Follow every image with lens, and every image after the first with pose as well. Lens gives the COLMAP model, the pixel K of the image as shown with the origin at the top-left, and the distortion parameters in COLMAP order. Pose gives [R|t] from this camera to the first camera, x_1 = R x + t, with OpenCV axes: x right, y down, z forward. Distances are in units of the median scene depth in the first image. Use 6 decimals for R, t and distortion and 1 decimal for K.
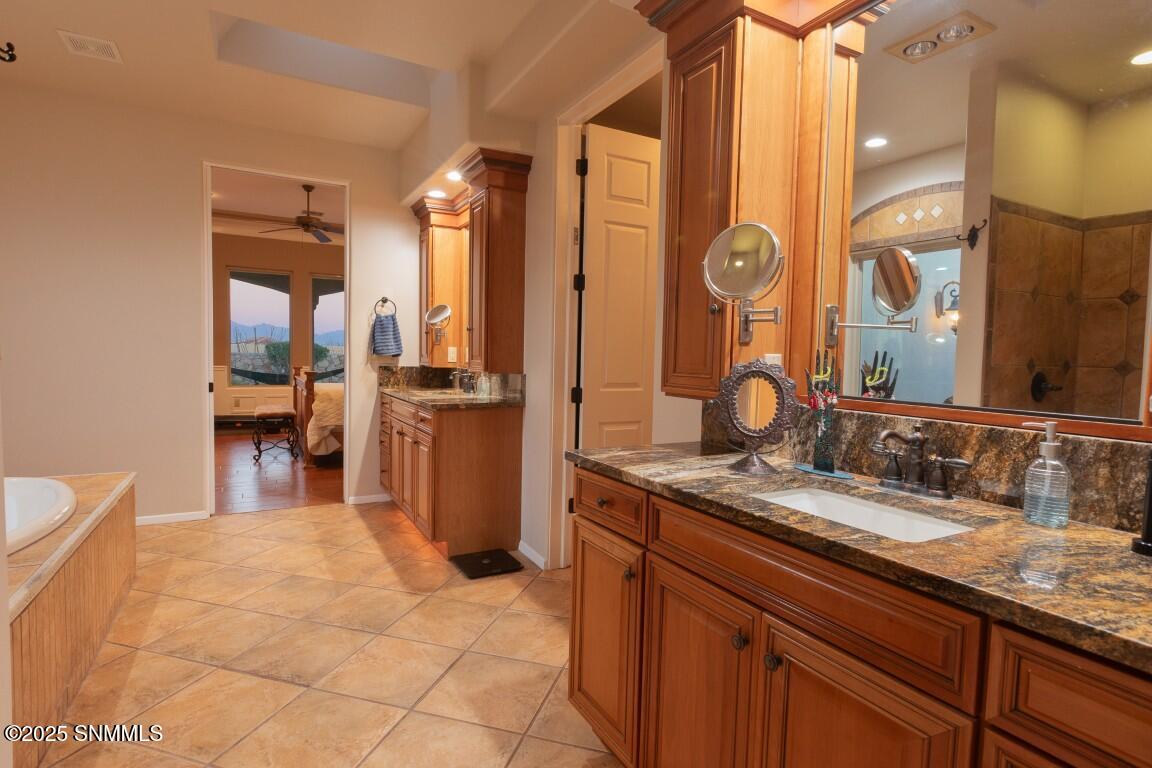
lens RADIAL K [[588.9, 0, 578.0], [0, 588.9, 385.2], [0, 0, 1]] dist [-0.015620, -0.001388]
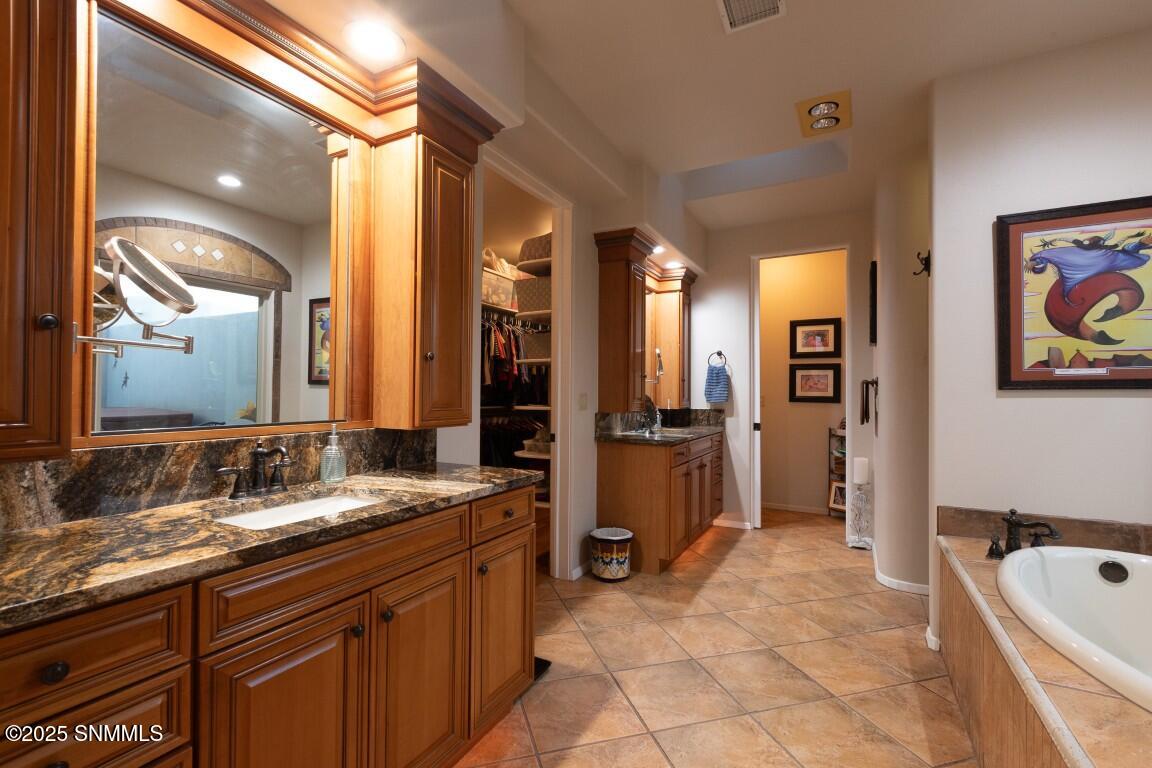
lens RADIAL K [[510.2, 0, 579.6], [0, 510.2, 386.2], [0, 0, 1]] dist [0.000895, -0.000055]
pose [[-0.547896, -0.021987, 0.836257, -1.059616], [0.025241, 0.998765, 0.042797, -0.130822], [-0.836166, 0.044556, -0.546664, 1.766443]]
